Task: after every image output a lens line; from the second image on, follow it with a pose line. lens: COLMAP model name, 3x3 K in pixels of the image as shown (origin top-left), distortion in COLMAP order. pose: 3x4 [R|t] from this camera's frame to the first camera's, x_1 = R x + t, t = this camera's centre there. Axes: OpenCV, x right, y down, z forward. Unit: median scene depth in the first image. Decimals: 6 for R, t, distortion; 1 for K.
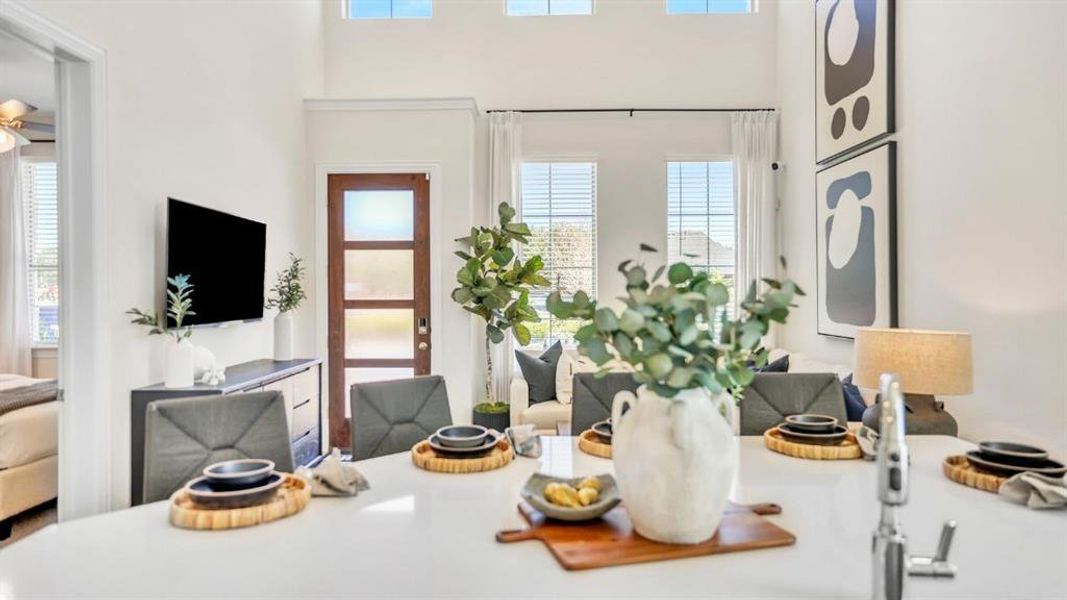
lens RADIAL K [[642.6, 0, 529.5], [0, 642.6, 294.1], [0, 0, 1]] dist [0.000836, 0.002441]
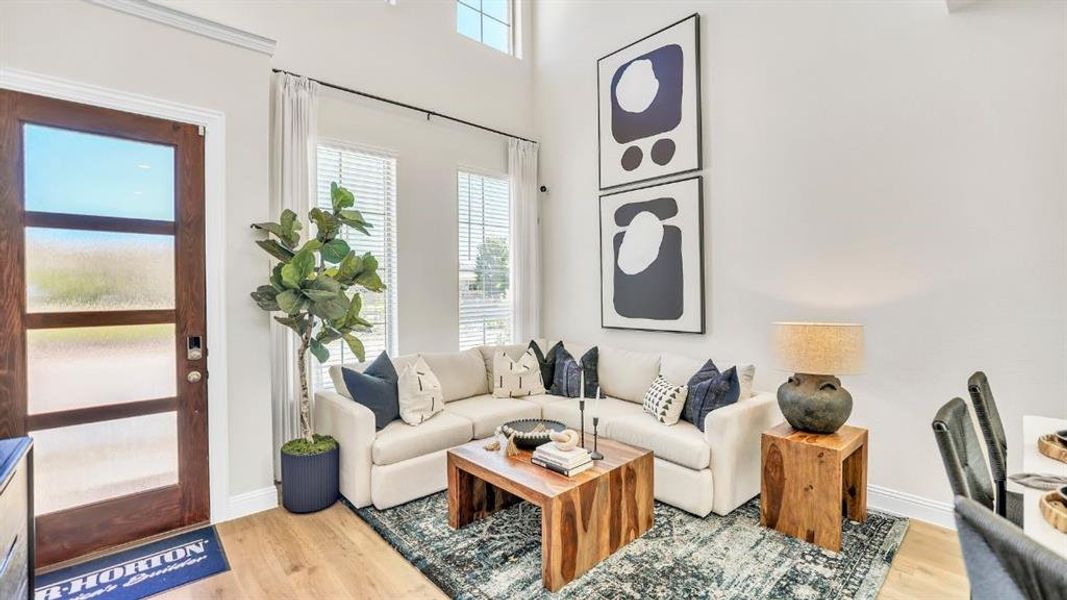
lens RADIAL K [[456.0, 0, 526.5], [0, 456.0, 293.1], [0, 0, 1]] dist [-0.039148, 0.012080]
pose [[0.738608, -0.007512, 0.674094, -0.230140], [0.011231, 0.999936, -0.001163, -0.003800], [-0.674042, 0.008430, 0.738645, 0.417537]]
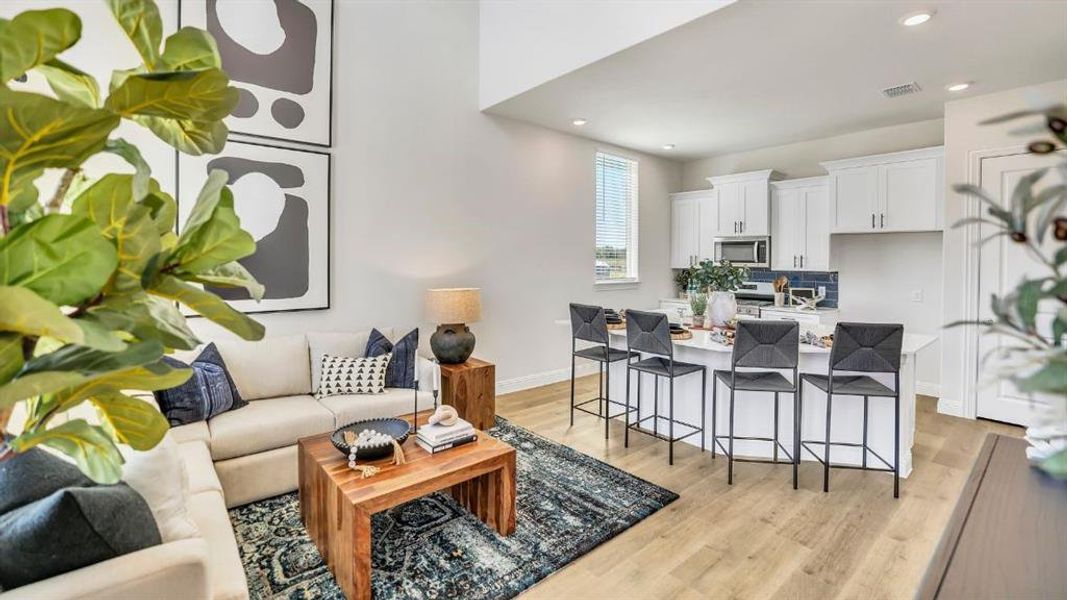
lens RADIAL K [[456.0, 0, 524.2], [0, 456.0, 262.5], [0, 0, 1]] dist [-0.039148, 0.012080]
pose [[-0.636965, -0.006892, 0.770862, -0.300663], [0.001470, 0.999947, 0.010155, -0.017475], [-0.770891, 0.007601, -0.636922, 0.948038]]
